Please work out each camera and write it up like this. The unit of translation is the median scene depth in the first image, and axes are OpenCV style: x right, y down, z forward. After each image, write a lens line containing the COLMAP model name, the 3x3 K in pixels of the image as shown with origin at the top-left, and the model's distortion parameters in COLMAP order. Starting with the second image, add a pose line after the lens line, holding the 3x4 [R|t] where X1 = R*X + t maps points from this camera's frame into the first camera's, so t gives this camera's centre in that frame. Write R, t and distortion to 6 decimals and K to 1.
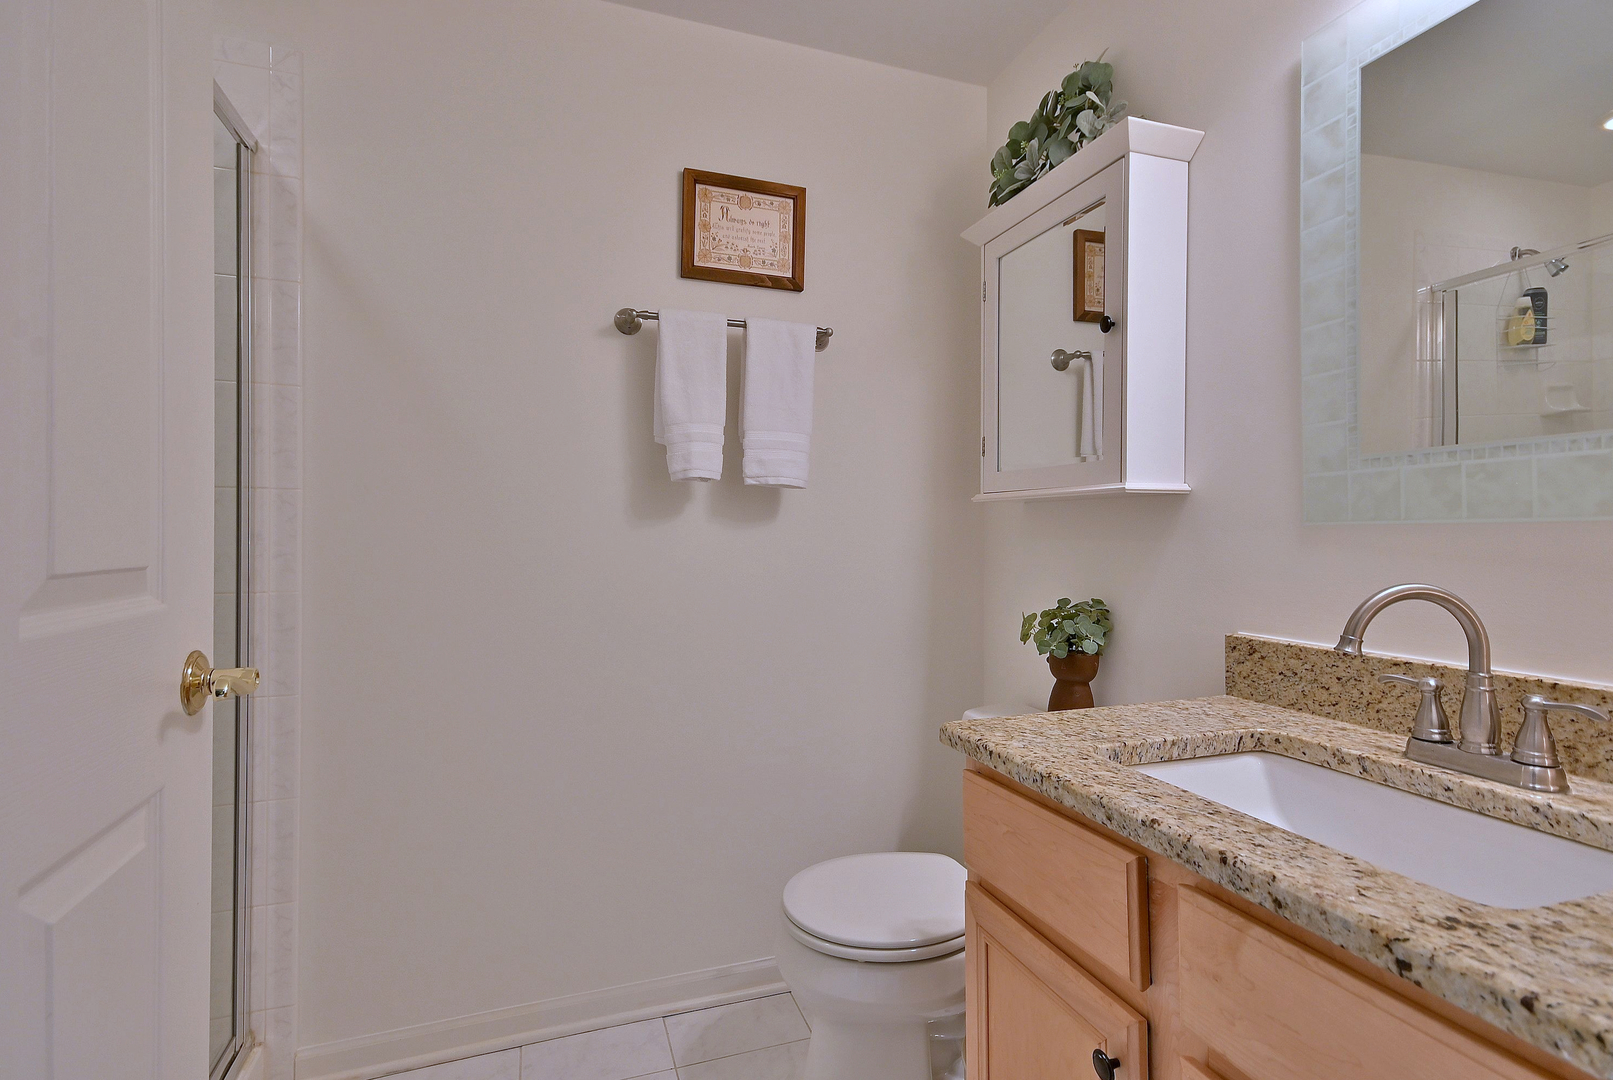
lens RADIAL K [[802.9, 0, 801.3], [0, 802.9, 531.6], [0, 0, 1]] dist [0.027292, -0.014930]
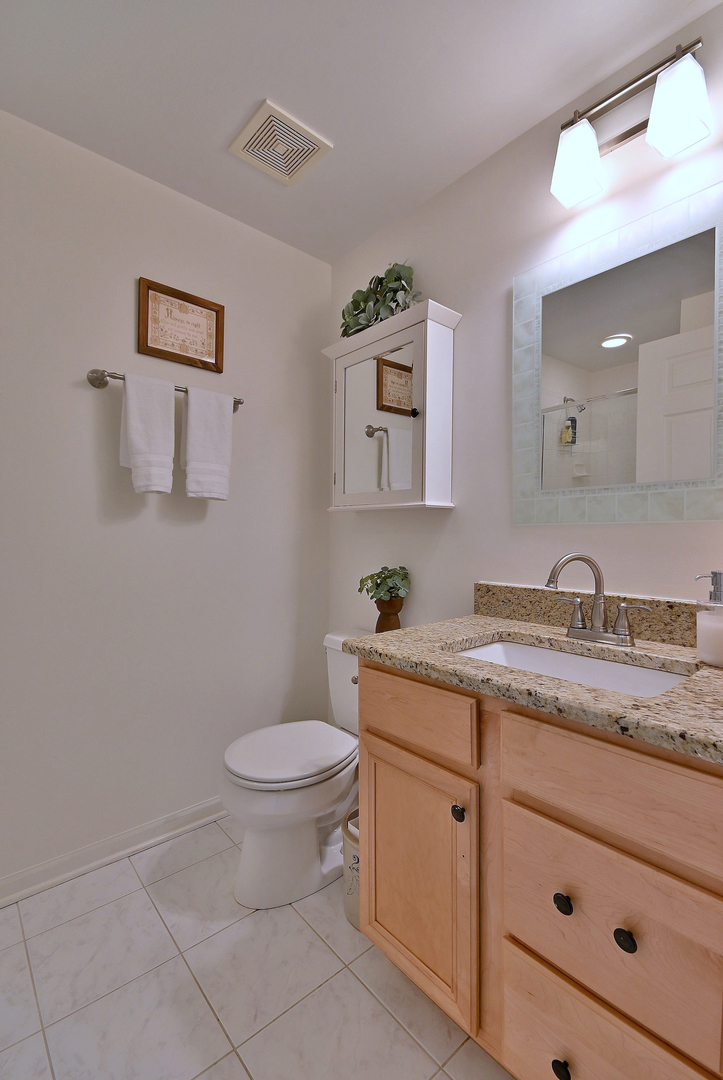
lens RADIAL K [[486.2, 0, 365.5], [0, 486.2, 543.4], [0, 0, 1]] dist [0.001078, 0.000582]
pose [[0.925524, -0.005186, 0.378654, -0.135794], [-0.003499, 0.999746, 0.022245, 0.009018], [-0.378674, -0.021914, 0.925271, 0.034940]]
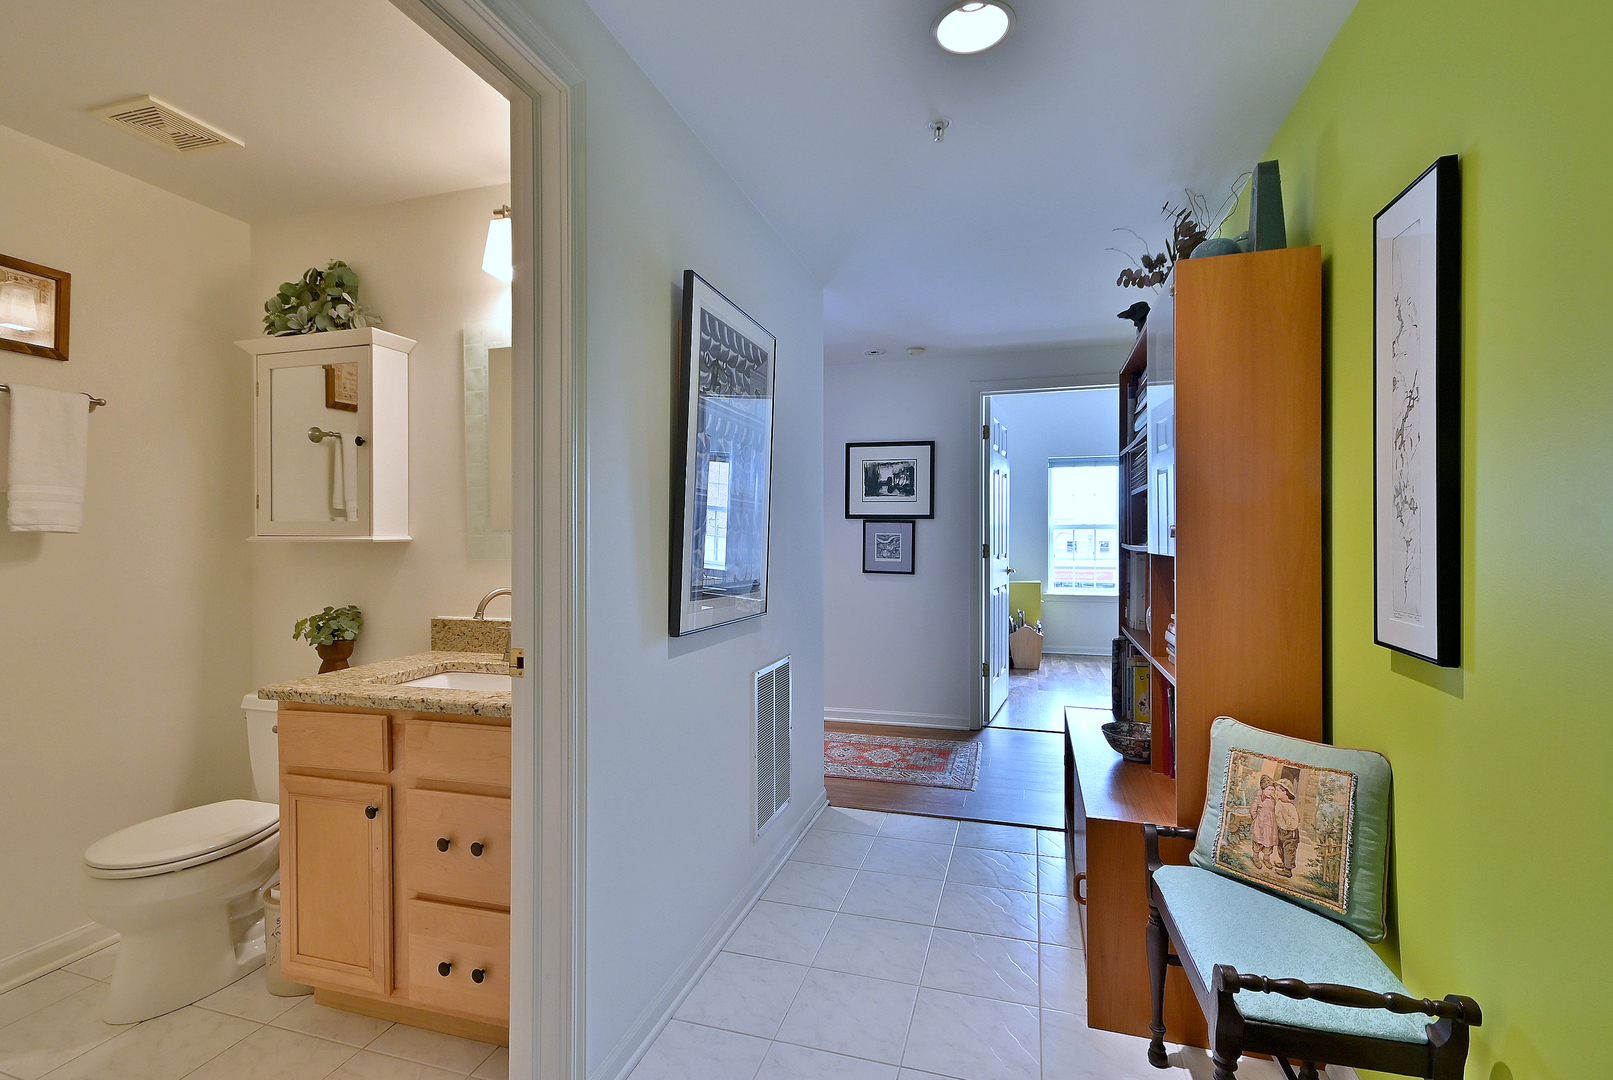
lens RADIAL K [[746.0, 0, 805.0], [0, 746.0, 532.0], [0, 0, 1]] dist [0.018806, -0.005910]
pose [[0.599898, -0.005219, 0.800059, -0.319182], [0.007708, 0.999970, 0.000744, -0.063034], [-0.800039, 0.005720, 0.599921, -0.683860]]
